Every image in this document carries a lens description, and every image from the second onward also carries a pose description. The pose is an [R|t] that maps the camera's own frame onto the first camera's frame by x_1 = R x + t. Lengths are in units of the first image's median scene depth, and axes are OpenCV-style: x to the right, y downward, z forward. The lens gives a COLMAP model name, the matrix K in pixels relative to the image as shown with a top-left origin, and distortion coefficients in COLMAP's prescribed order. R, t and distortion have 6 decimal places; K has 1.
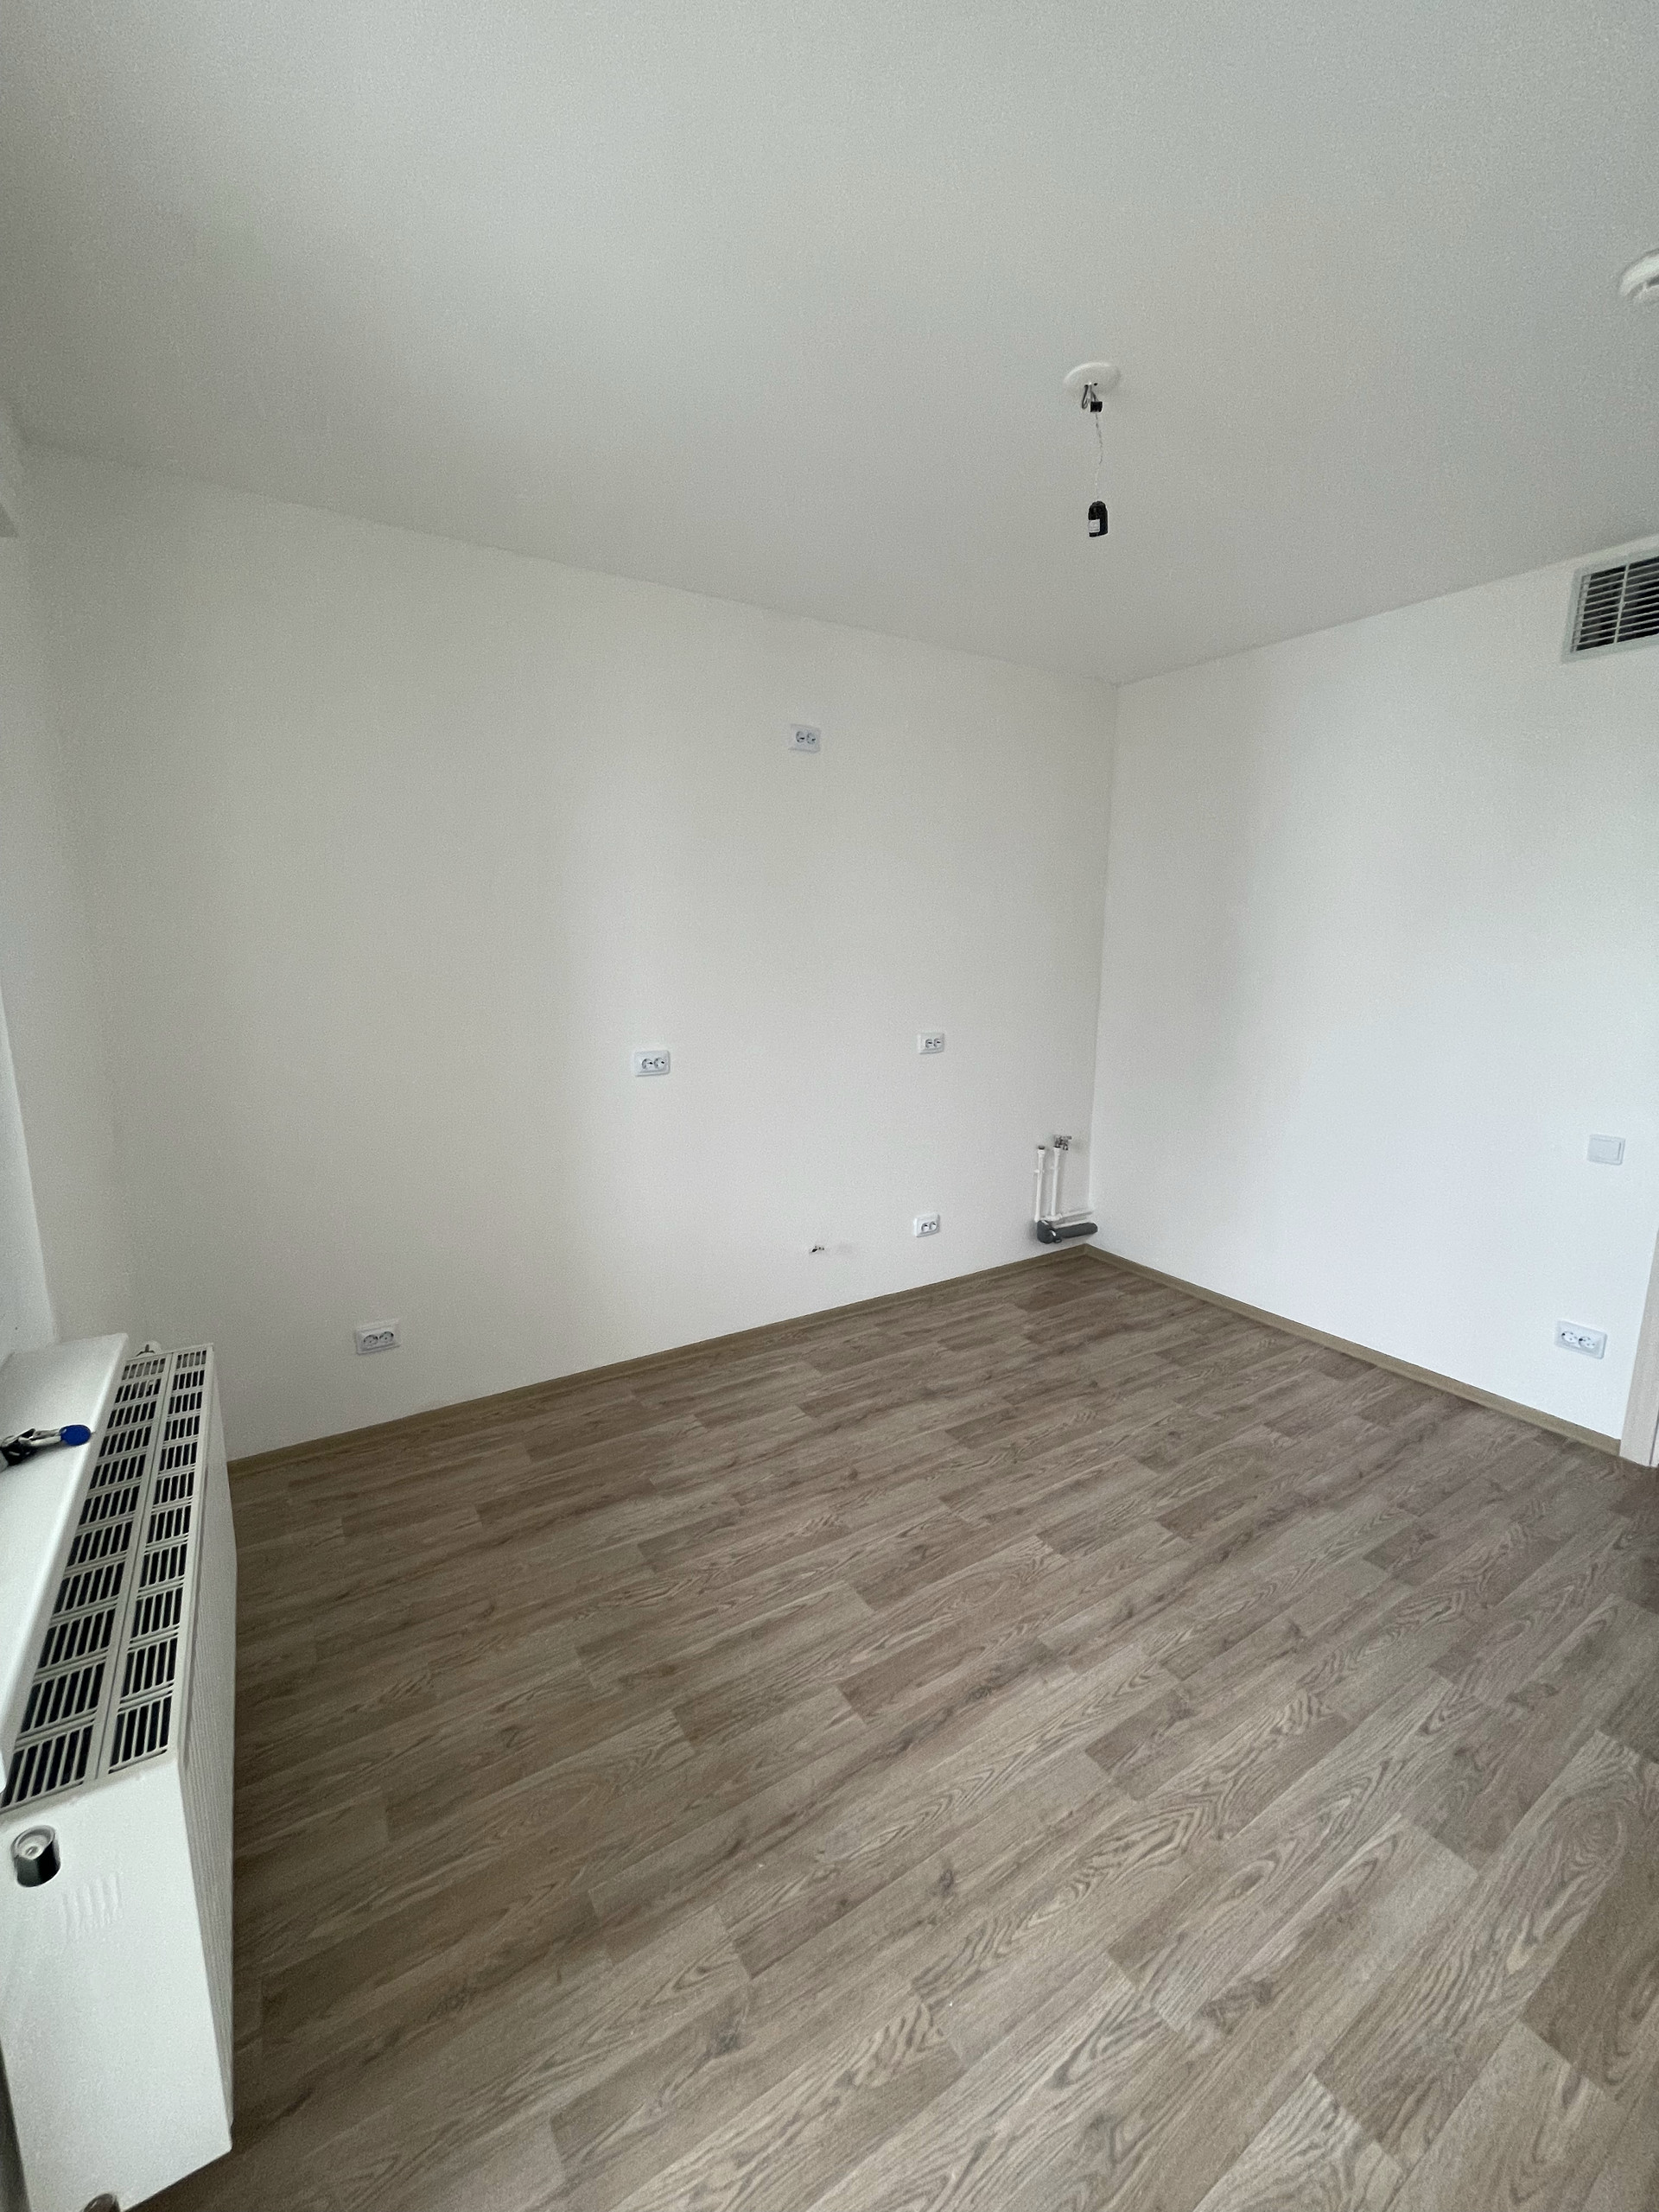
lens RADIAL K [[876.3, 0, 841.6], [0, 876.3, 1135.5], [0, 0, 1]] dist [-0.003355, -0.002938]
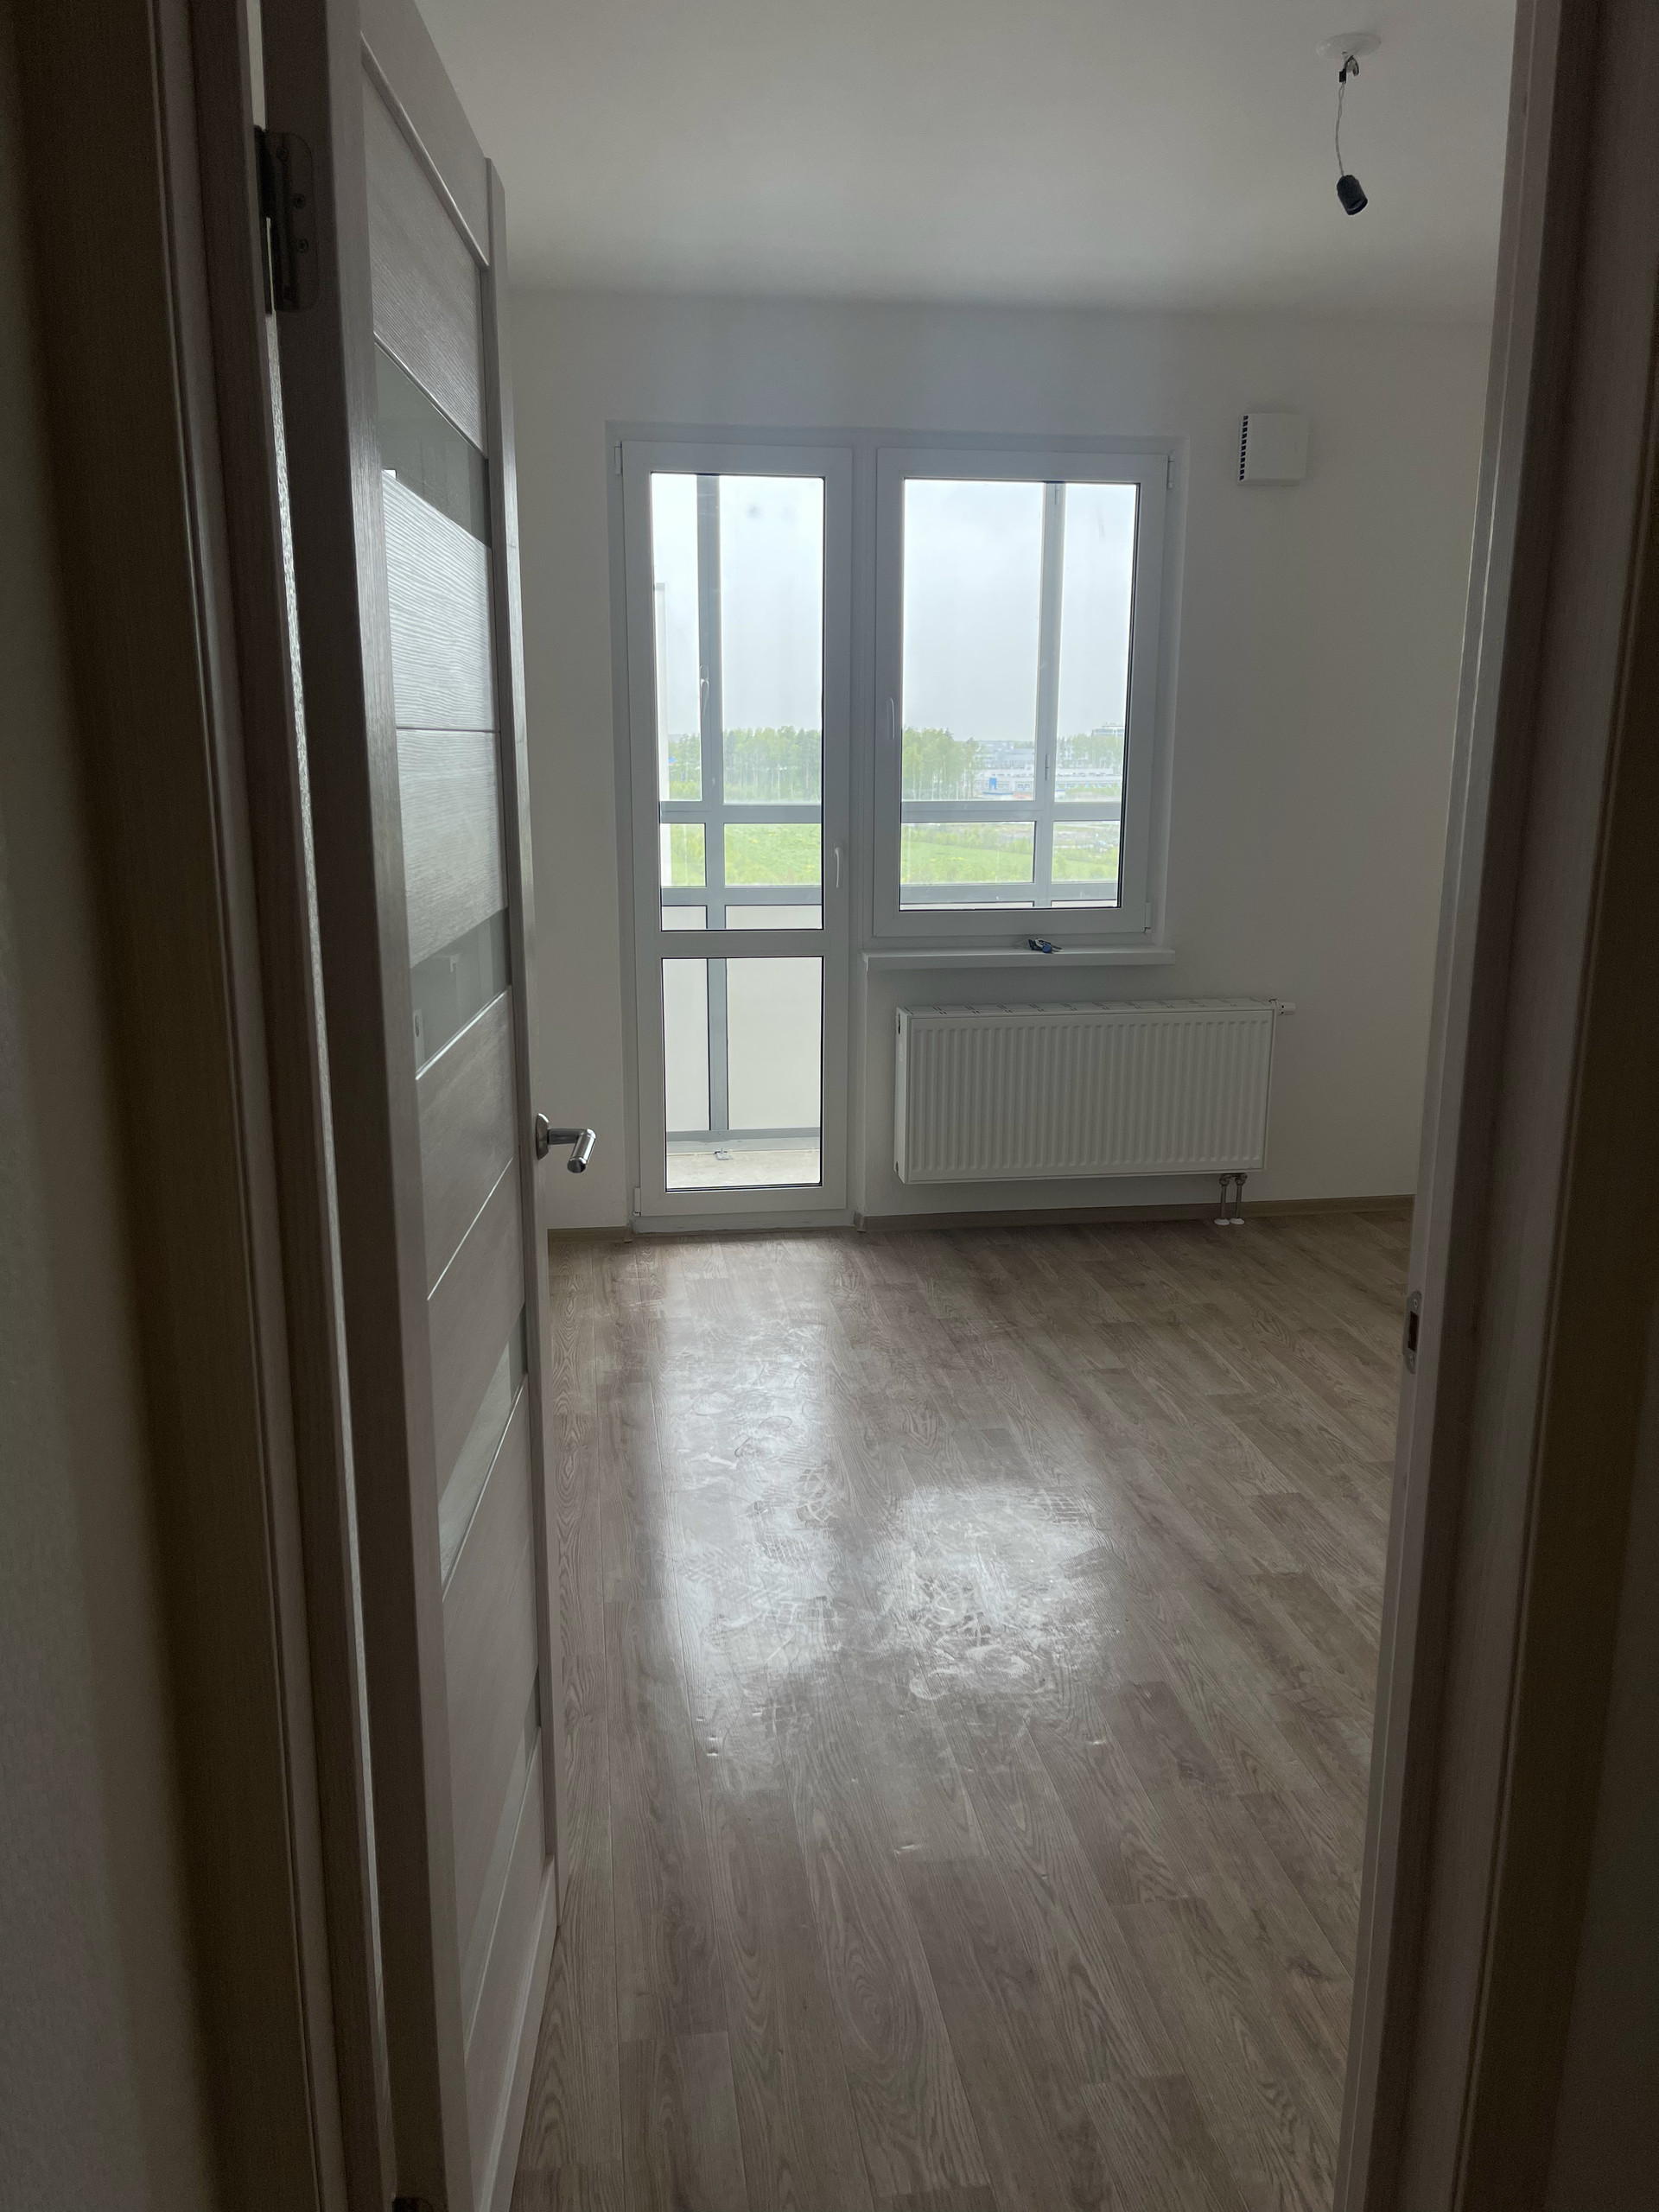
lens RADIAL K [[1709.3, 0, 846.1], [0, 1709.3, 1084.4], [0, 0, 1]] dist [0.082056, -0.114477]
pose [[-0.399731, 0.177612, -0.899260, 1.745930], [-0.199483, 0.940679, 0.274464, -0.231713], [0.894663, 0.289099, -0.340588, 1.087438]]
